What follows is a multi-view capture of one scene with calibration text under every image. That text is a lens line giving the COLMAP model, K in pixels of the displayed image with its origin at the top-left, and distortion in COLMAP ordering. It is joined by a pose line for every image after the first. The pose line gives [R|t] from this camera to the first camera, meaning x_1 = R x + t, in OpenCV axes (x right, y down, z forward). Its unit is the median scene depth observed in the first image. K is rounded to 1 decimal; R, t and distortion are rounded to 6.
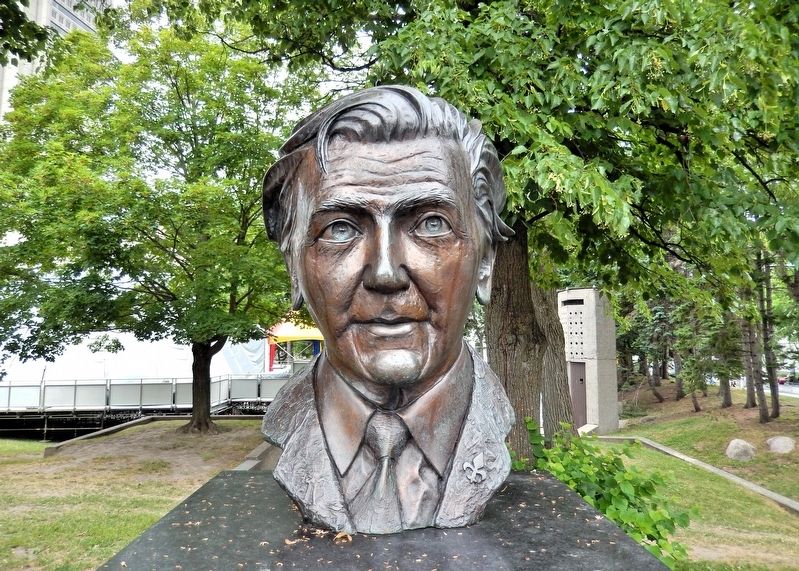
lens RADIAL K [[575.4, 0, 399.5], [0, 575.4, 285.5], [0, 0, 1]] dist [-0.007660, -0.009063]
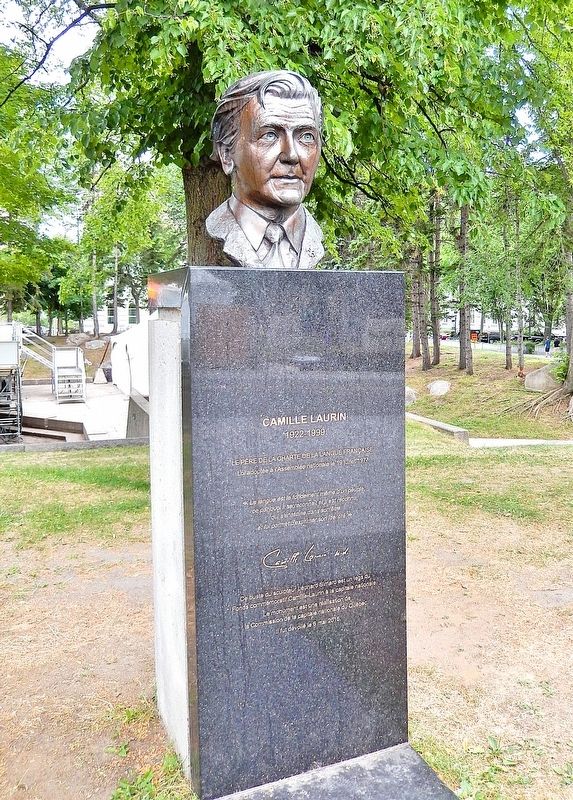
lens RADIAL K [[803.3, 0, 286.5], [0, 803.3, 400.0], [0, 0, 1]] dist [0.012724, 0.011862]
pose [[0.927030, -0.032911, 0.373541, -0.390184], [-0.034491, 0.984435, 0.172329, 0.118703], [-0.373399, -0.172638, 0.911466, -0.657460]]
